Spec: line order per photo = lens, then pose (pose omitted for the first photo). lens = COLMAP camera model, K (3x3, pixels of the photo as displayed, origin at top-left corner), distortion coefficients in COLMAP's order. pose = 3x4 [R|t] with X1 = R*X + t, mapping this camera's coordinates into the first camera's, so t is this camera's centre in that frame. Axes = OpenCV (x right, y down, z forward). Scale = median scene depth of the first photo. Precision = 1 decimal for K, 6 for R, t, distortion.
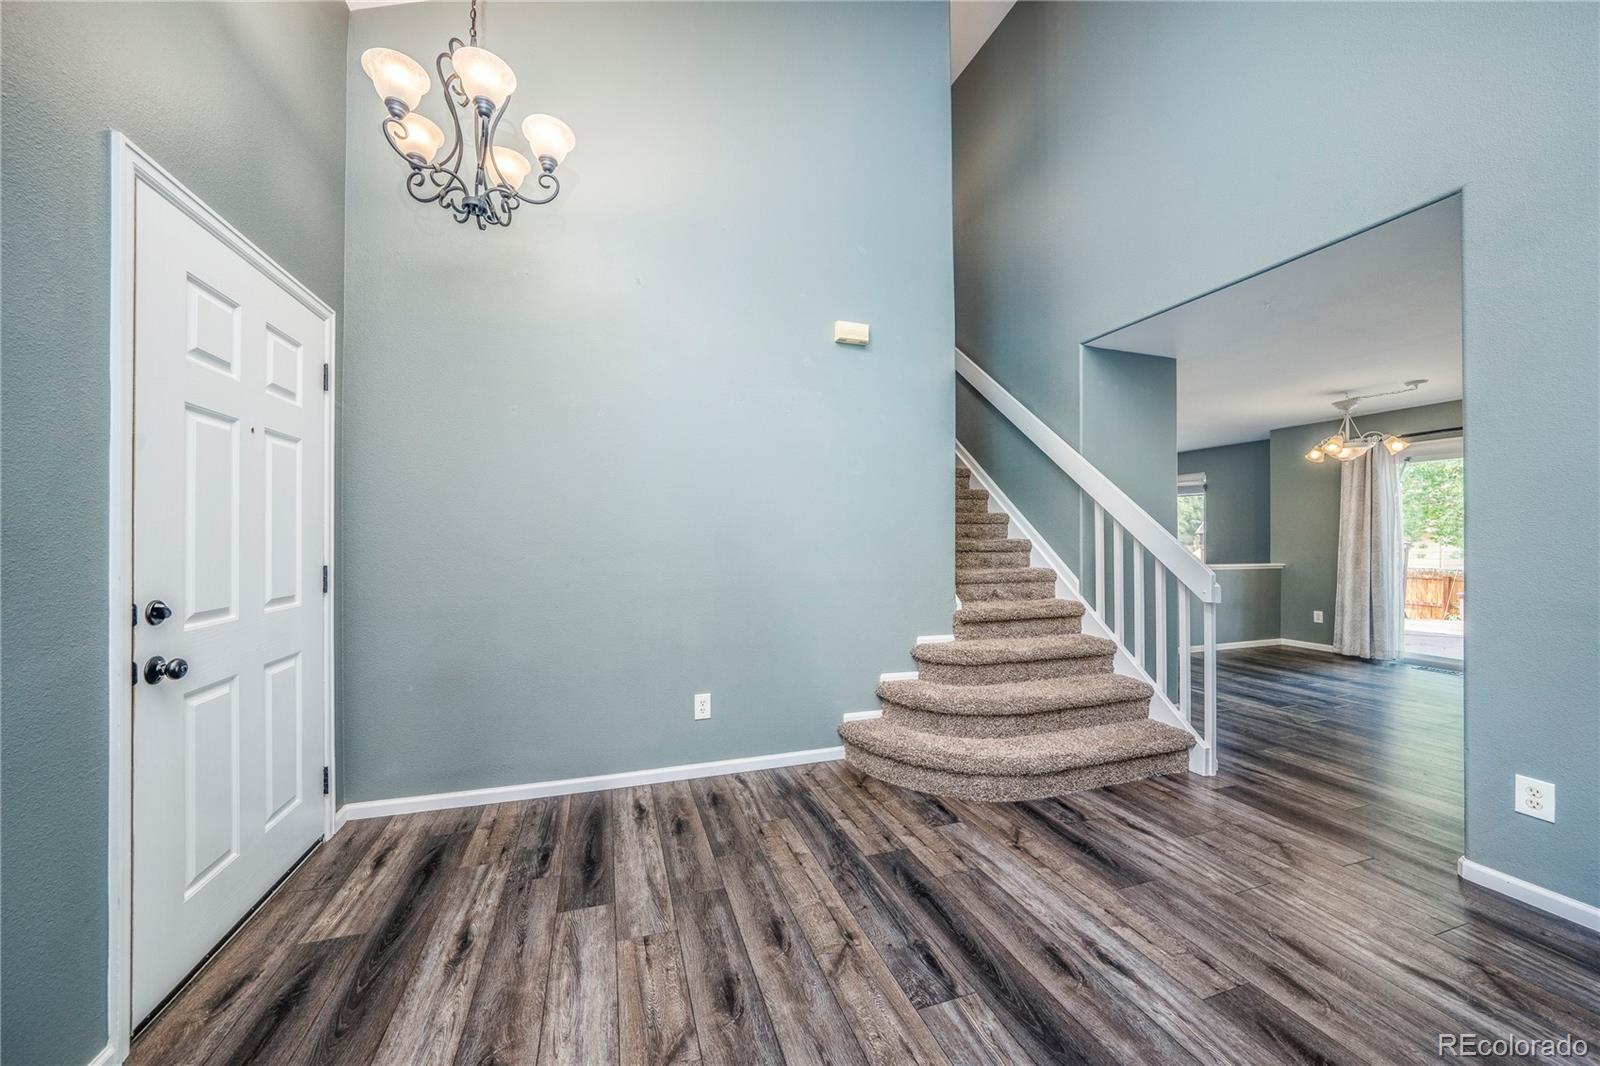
lens RADIAL K [[548.3, 0, 810.1], [0, 548.3, 538.0], [0, 0, 1]] dist [-0.004376, 0.001230]
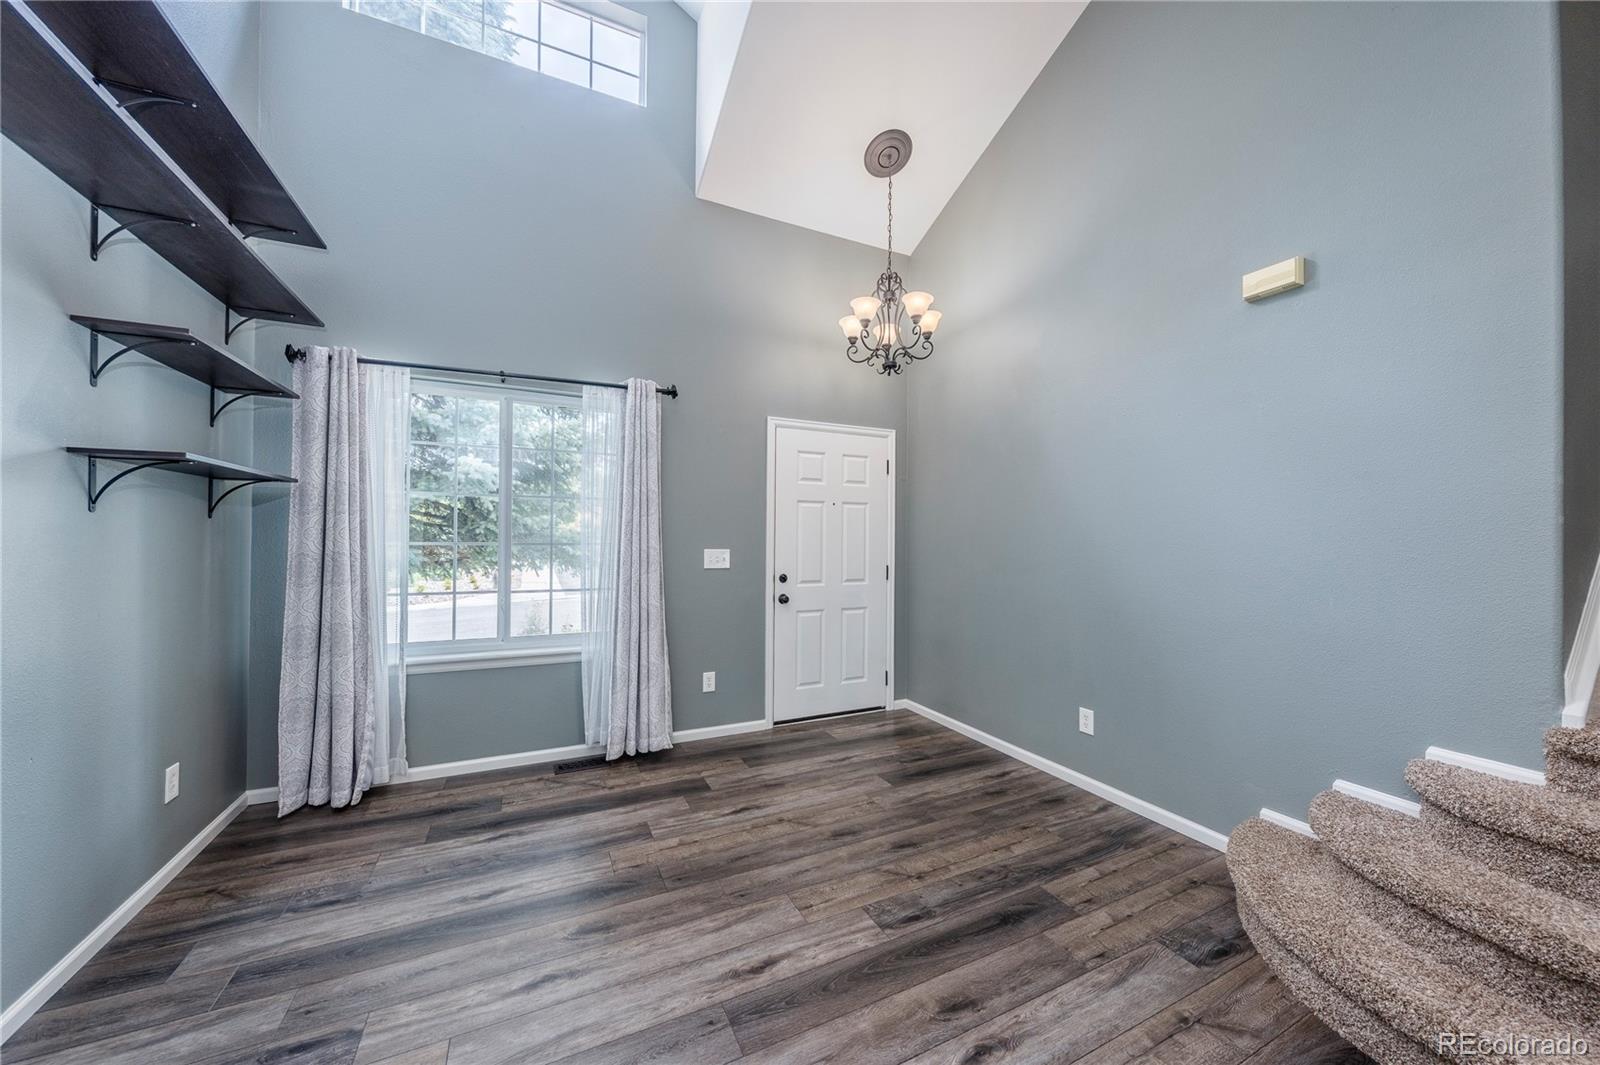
lens RADIAL K [[548.3, 0, 797.9], [0, 548.3, 540.3], [0, 0, 1]] dist [-0.004376, 0.001230]
pose [[0.147691, 0.000780, -0.989033, 0.977534], [-0.011701, 0.999931, -0.000959, -0.034043], [0.988964, 0.011715, 0.147690, 0.403632]]
